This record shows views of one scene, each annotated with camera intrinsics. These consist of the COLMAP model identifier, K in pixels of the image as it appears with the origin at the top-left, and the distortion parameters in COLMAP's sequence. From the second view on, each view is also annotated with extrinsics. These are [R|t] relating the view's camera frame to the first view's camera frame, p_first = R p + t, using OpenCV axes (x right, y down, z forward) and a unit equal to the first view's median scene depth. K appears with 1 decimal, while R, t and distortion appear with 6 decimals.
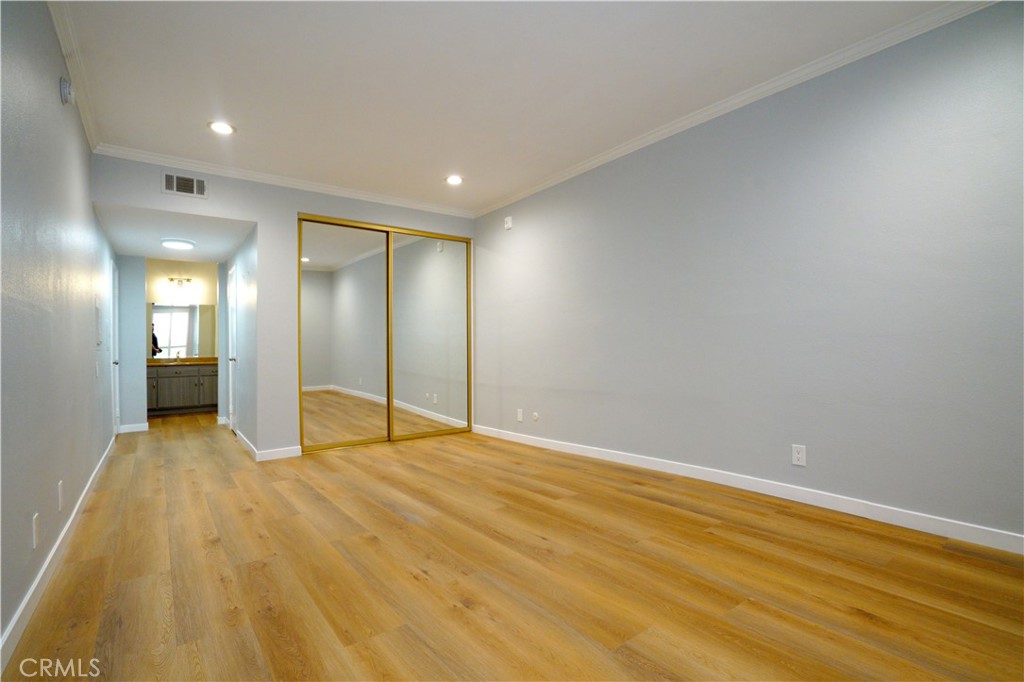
lens RADIAL K [[480.0, 0, 508.6], [0, 480.0, 344.8], [0, 0, 1]] dist [-0.057395, 0.015513]
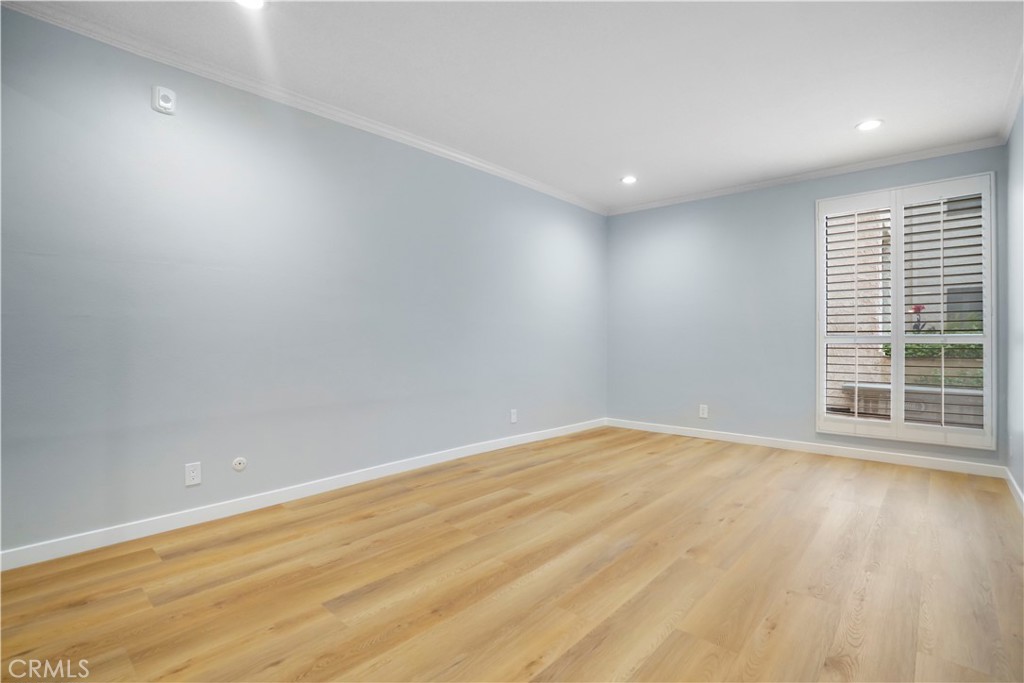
lens RADIAL K [[480.0, 0, 508.6], [0, 480.0, 345.3], [0, 0, 1]] dist [-0.057395, 0.015513]
pose [[-0.181239, 0.006856, 0.983415, -0.930022], [-0.010400, 0.999906, -0.008888, 0.005809], [-0.983384, -0.011839, -0.181151, 1.242210]]
